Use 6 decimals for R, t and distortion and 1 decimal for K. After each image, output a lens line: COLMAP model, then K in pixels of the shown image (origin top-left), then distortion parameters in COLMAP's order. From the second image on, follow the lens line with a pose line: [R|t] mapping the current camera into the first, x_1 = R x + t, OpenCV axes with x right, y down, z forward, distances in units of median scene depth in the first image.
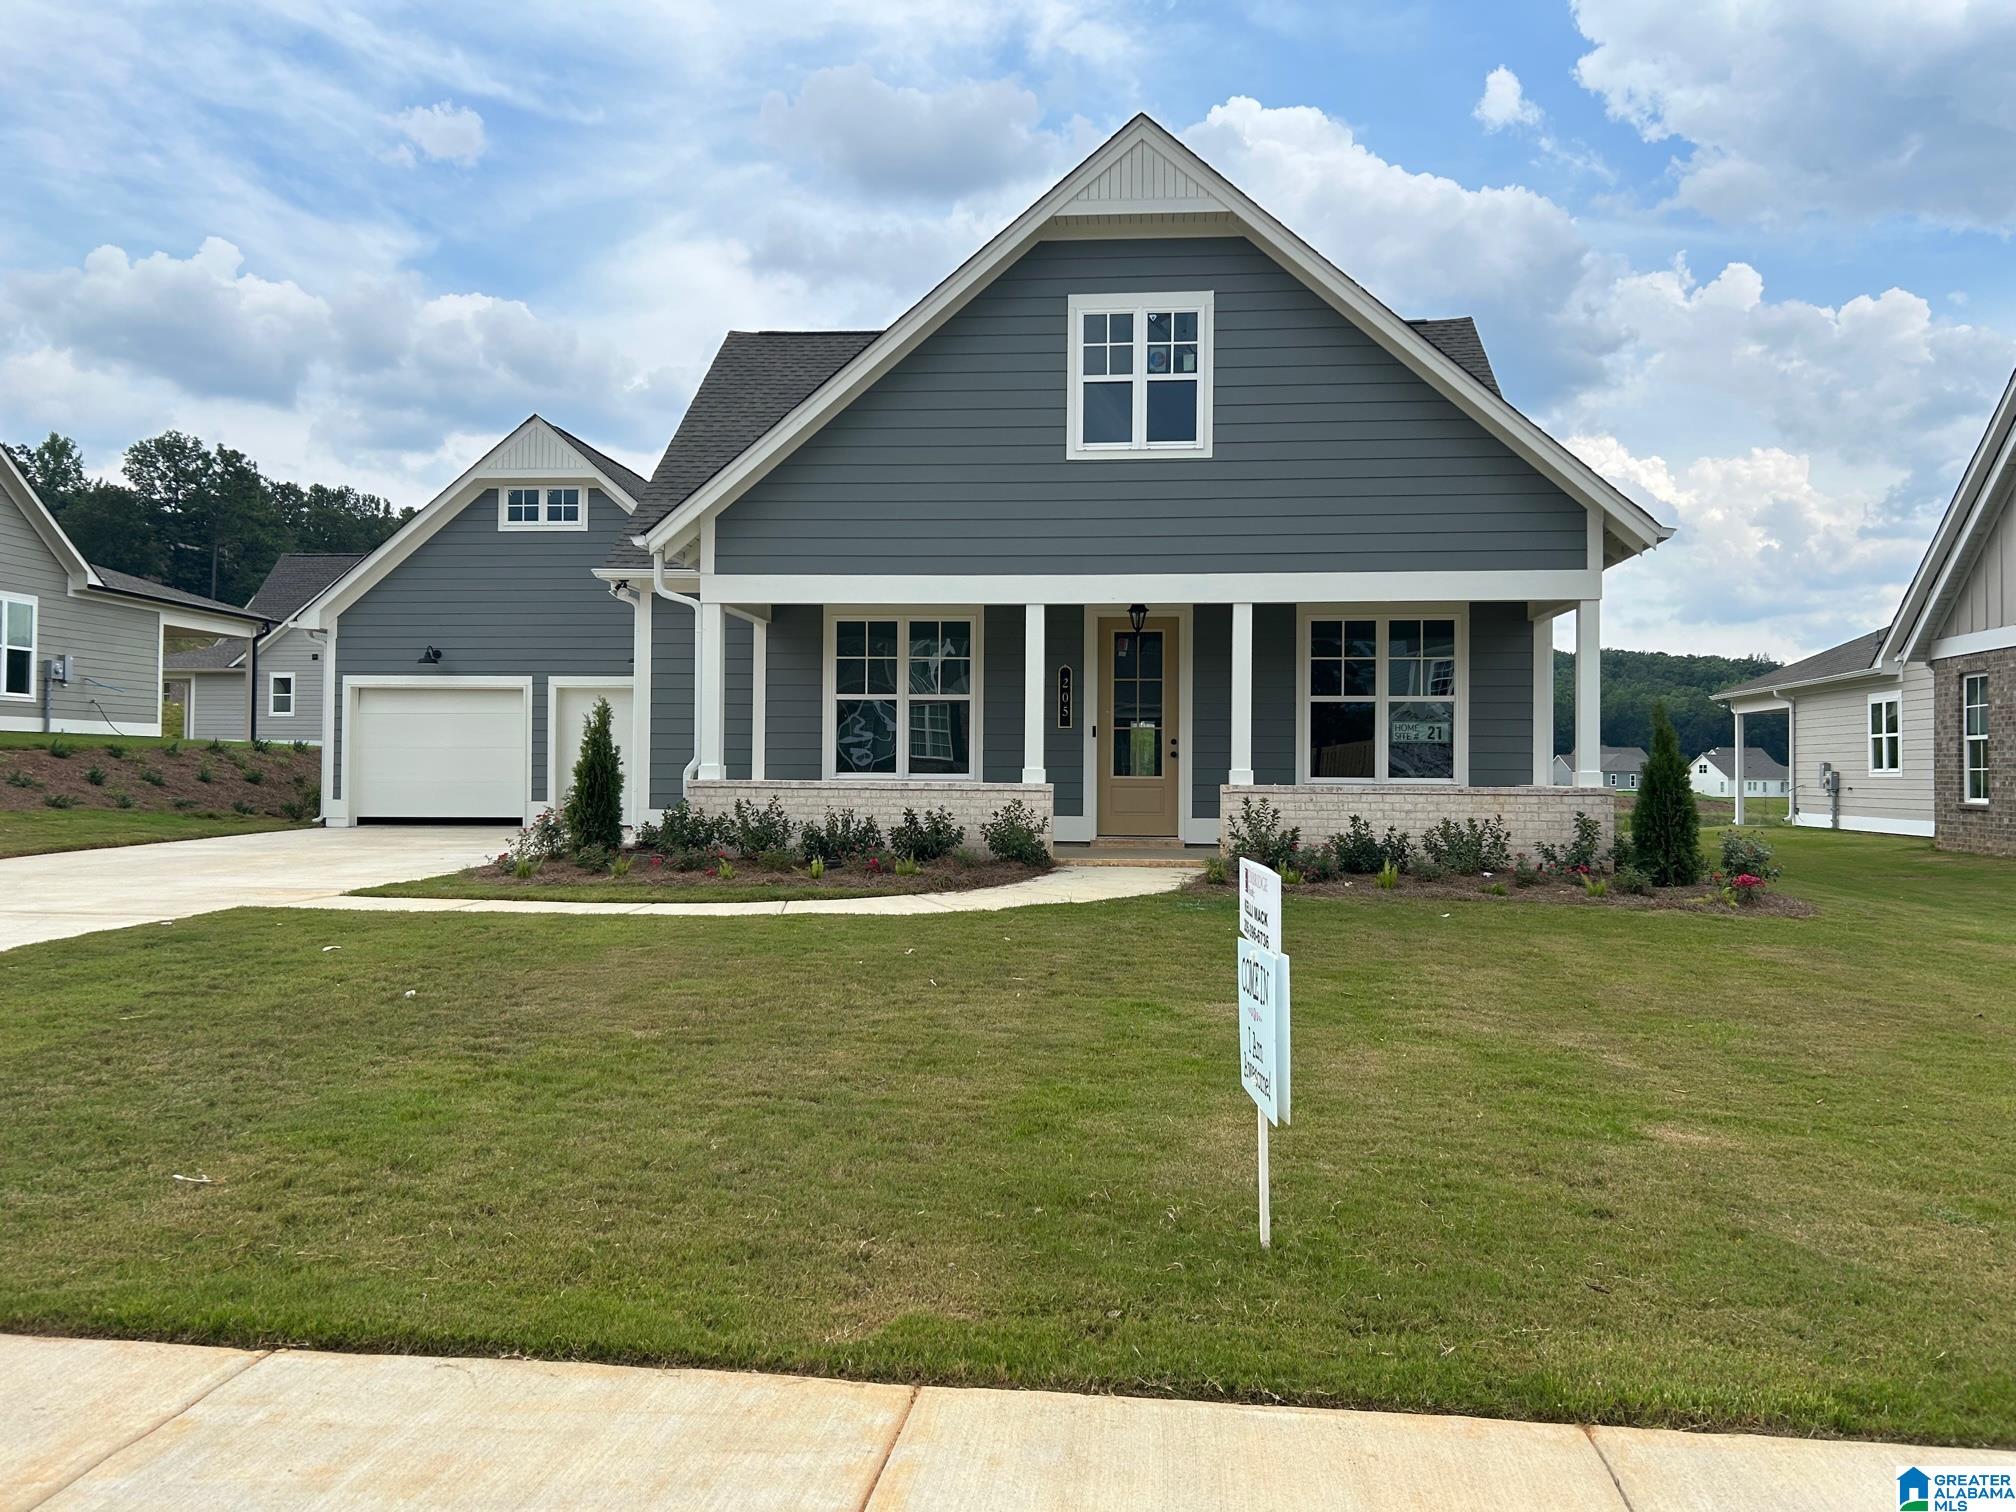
lens RADIAL K [[1525.1, 0, 1008.0], [0, 1525.1, 756.0], [0, 0, 1]] dist [0.099503, -0.147665]
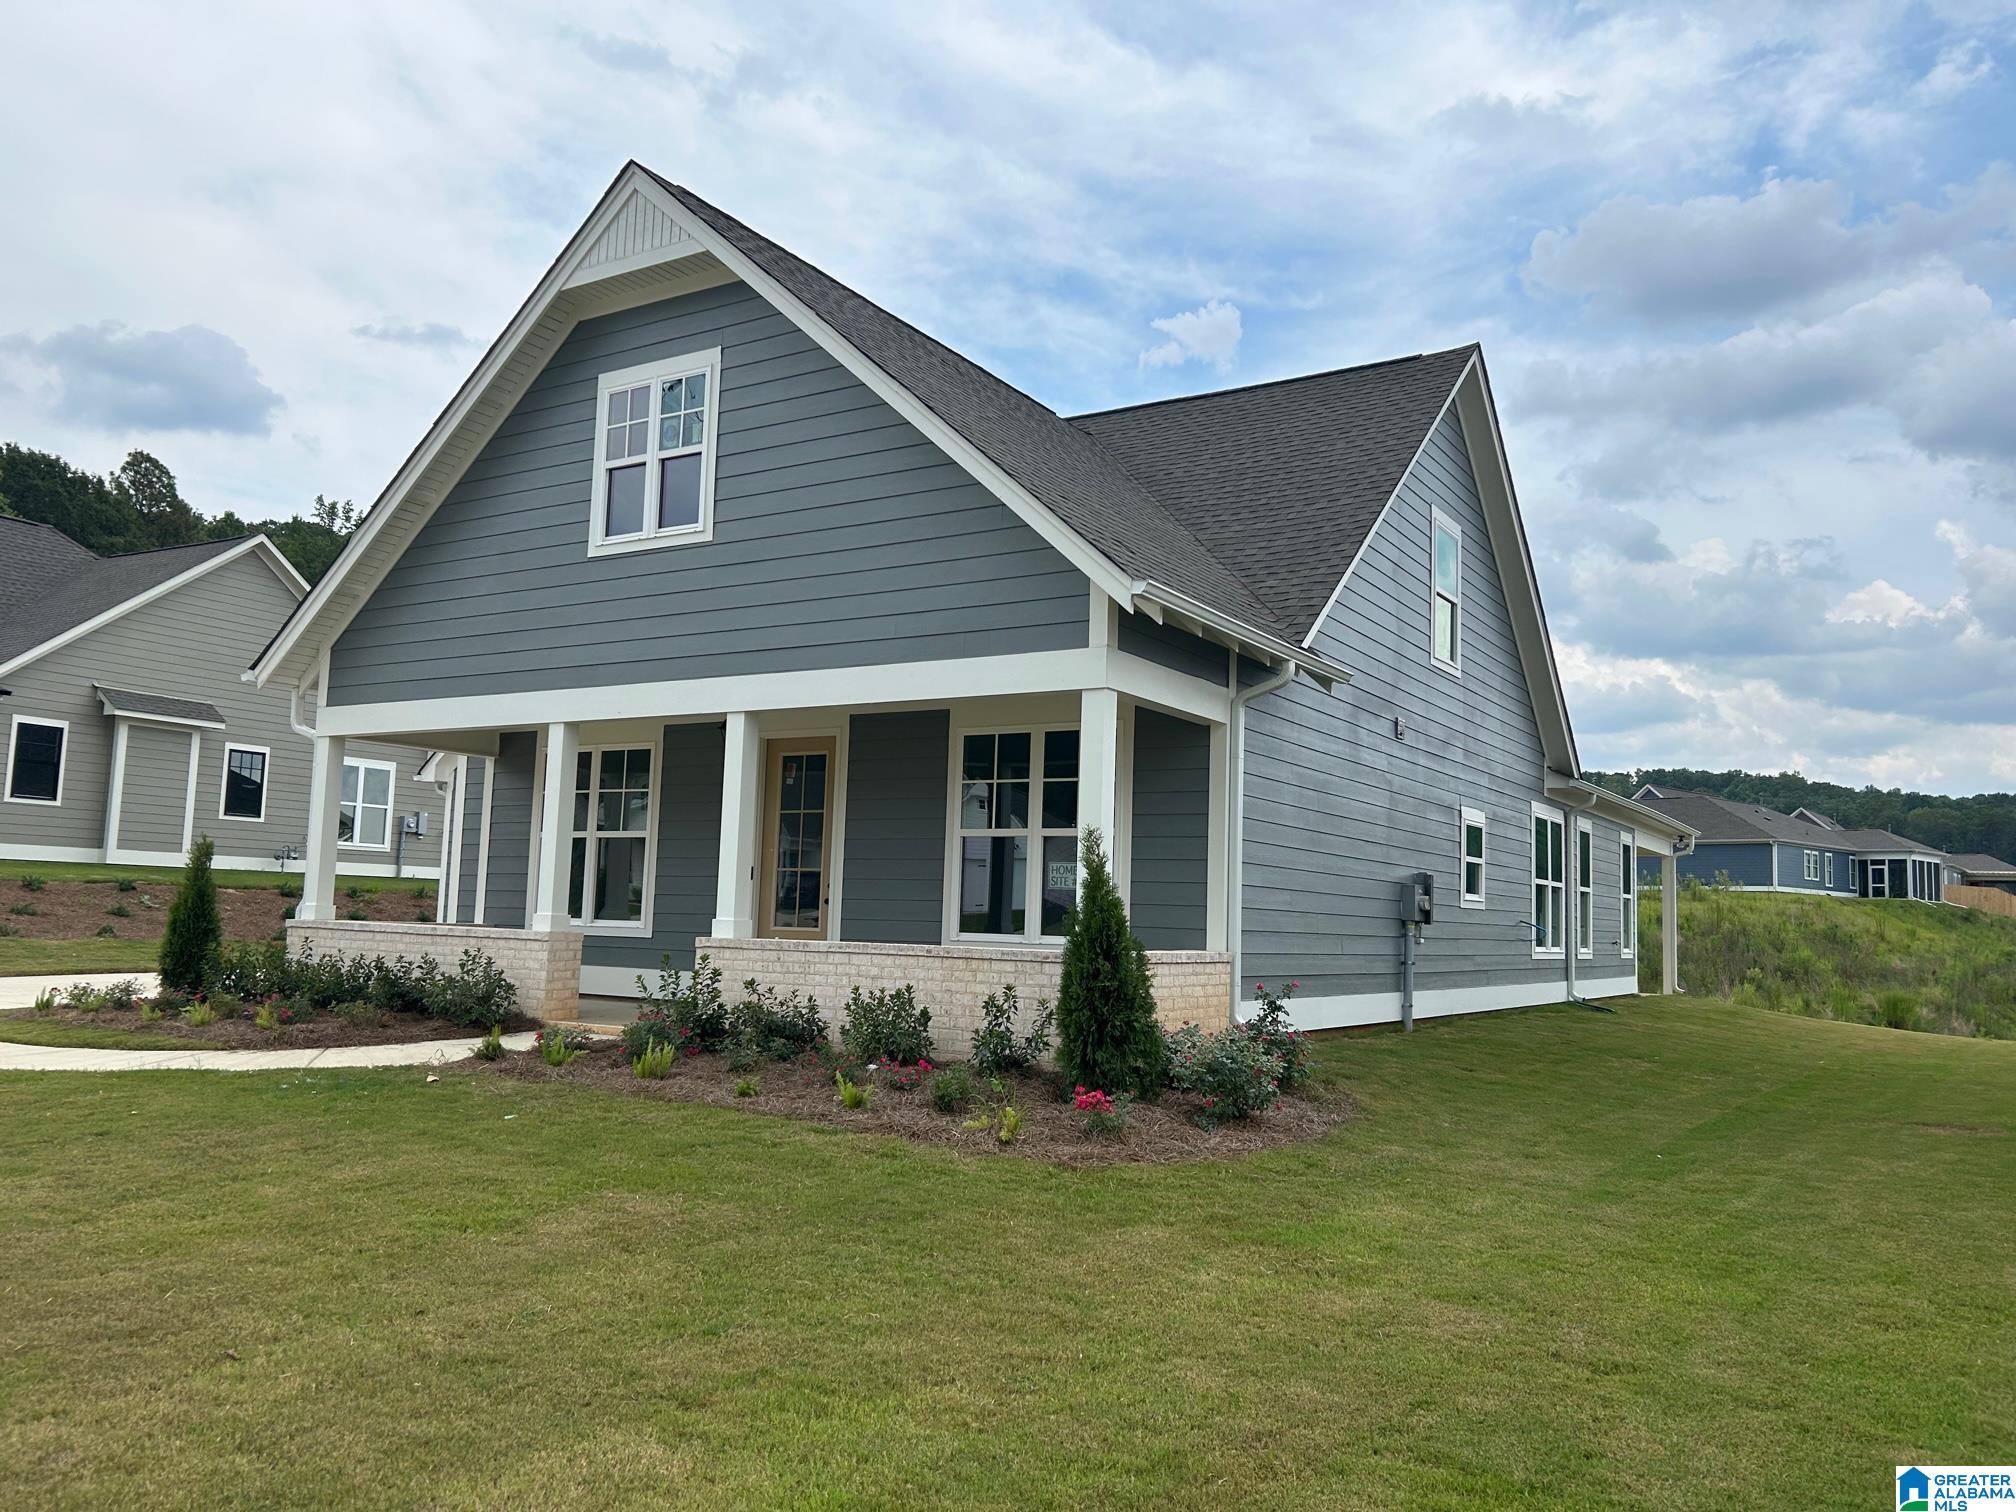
lens RADIAL K [[1525.1, 0, 1008.0], [0, 1525.1, 756.0], [0, 0, 1]] dist [0.099503, -0.147665]
pose [[0.888448, -0.031107, -0.457922, 0.649157], [-0.015588, 0.995080, -0.097840, 0.000493], [0.458712, 0.094063, 0.883592, 0.349030]]
